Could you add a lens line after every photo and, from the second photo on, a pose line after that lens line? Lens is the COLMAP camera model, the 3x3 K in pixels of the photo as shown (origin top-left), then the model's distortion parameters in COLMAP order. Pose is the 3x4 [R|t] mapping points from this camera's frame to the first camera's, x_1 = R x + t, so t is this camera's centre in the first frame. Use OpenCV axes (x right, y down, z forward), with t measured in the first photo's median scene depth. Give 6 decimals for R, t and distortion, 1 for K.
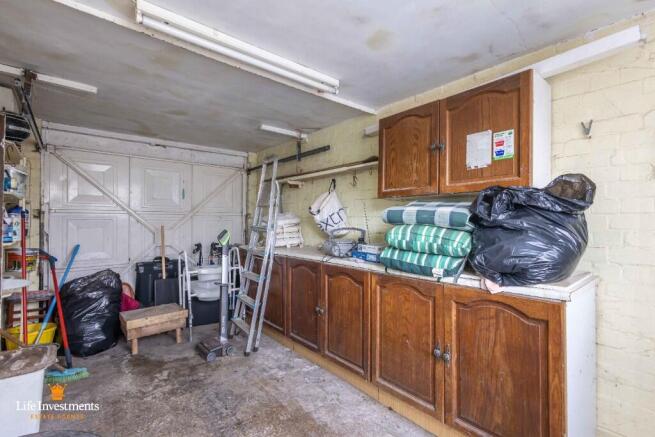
lens RADIAL K [[299.9, 0, 313.8], [0, 299.9, 207.3], [0, 0, 1]] dist [0.001614, -0.000154]
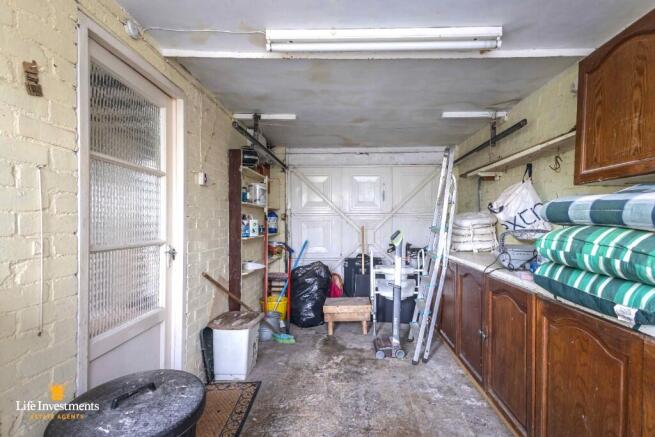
lens RADIAL K [[299.7, 0, 327.5], [0, 299.7, 218.5], [0, 0, 1]] dist [0.008861, -0.000785]
pose [[0.769590, -0.012930, -0.638408, 0.171692], [0.035733, 0.999100, 0.022840, 0.006553], [0.637538, -0.040389, 0.769359, 0.118530]]
